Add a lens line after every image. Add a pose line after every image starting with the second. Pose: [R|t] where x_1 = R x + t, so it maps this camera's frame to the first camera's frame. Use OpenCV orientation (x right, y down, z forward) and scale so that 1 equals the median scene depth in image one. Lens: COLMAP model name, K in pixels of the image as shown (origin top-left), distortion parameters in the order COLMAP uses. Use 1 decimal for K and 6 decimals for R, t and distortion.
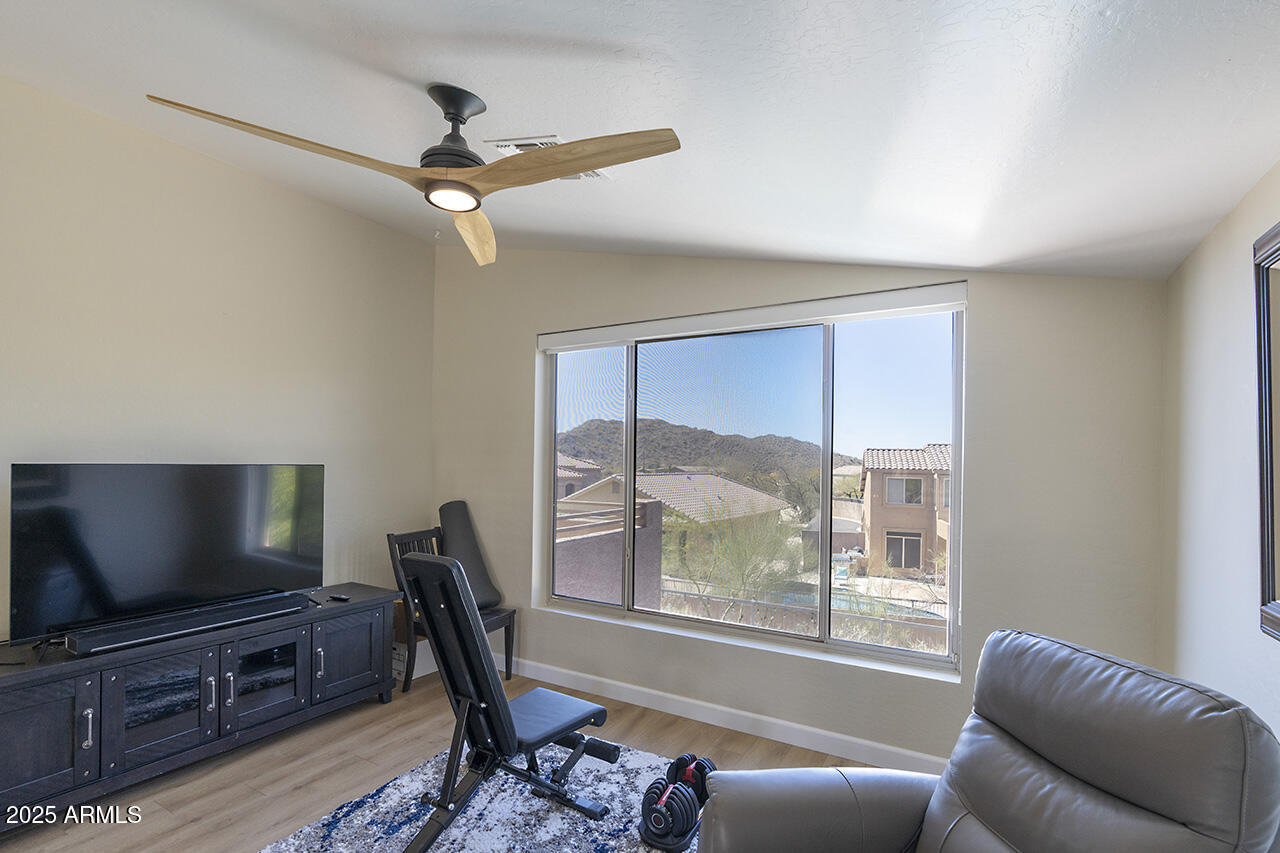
lens RADIAL K [[601.5, 0, 697.4], [0, 601.5, 459.6], [0, 0, 1]] dist [-0.026824, 0.001128]
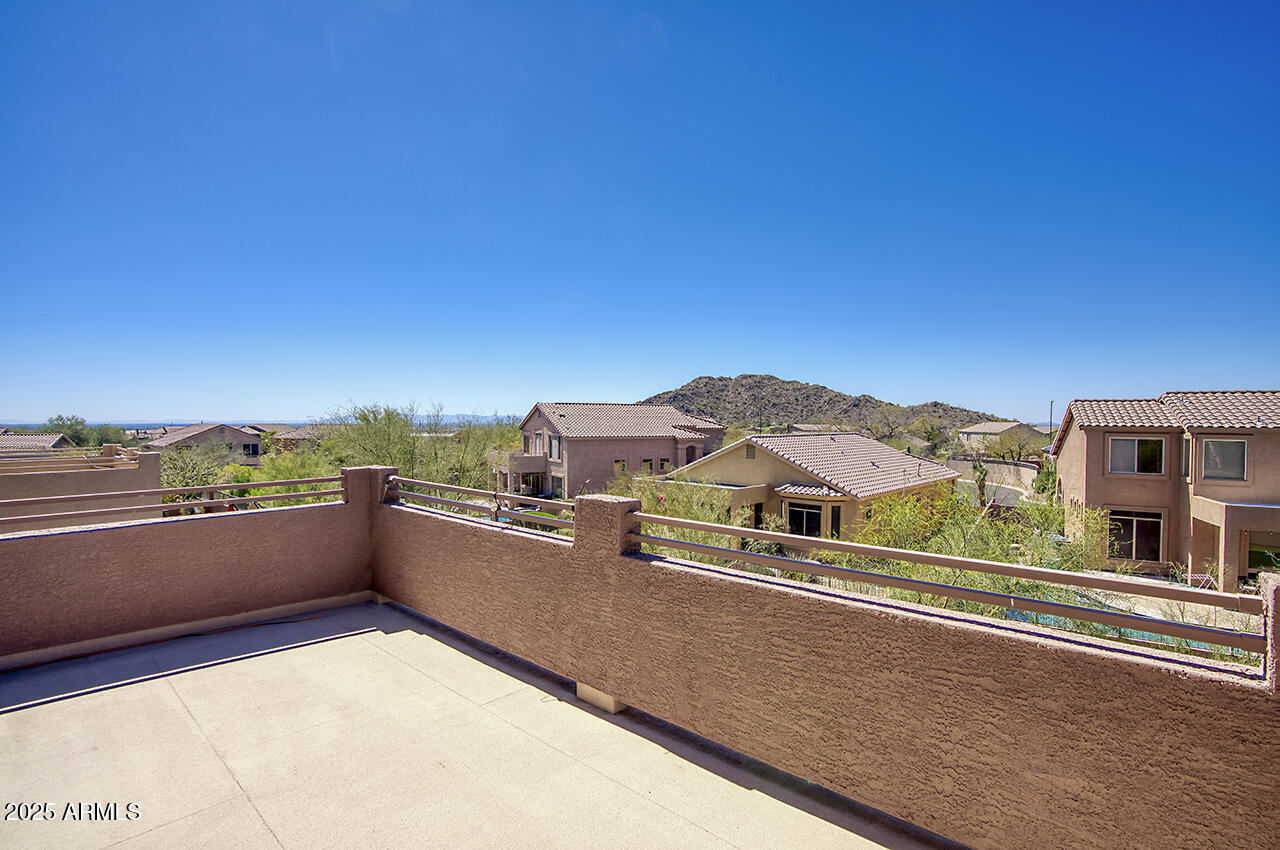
lens RADIAL K [[601.5, 0, 640.5], [0, 601.5, 425.3], [0, 0, 1]] dist [-0.026824, 0.001128]
pose [[0.965041, -0.007998, -0.261976, -0.050523], [0.011179, 0.999881, 0.010656, -0.000090], [0.261859, -0.013213, 0.965016, 0.131060]]
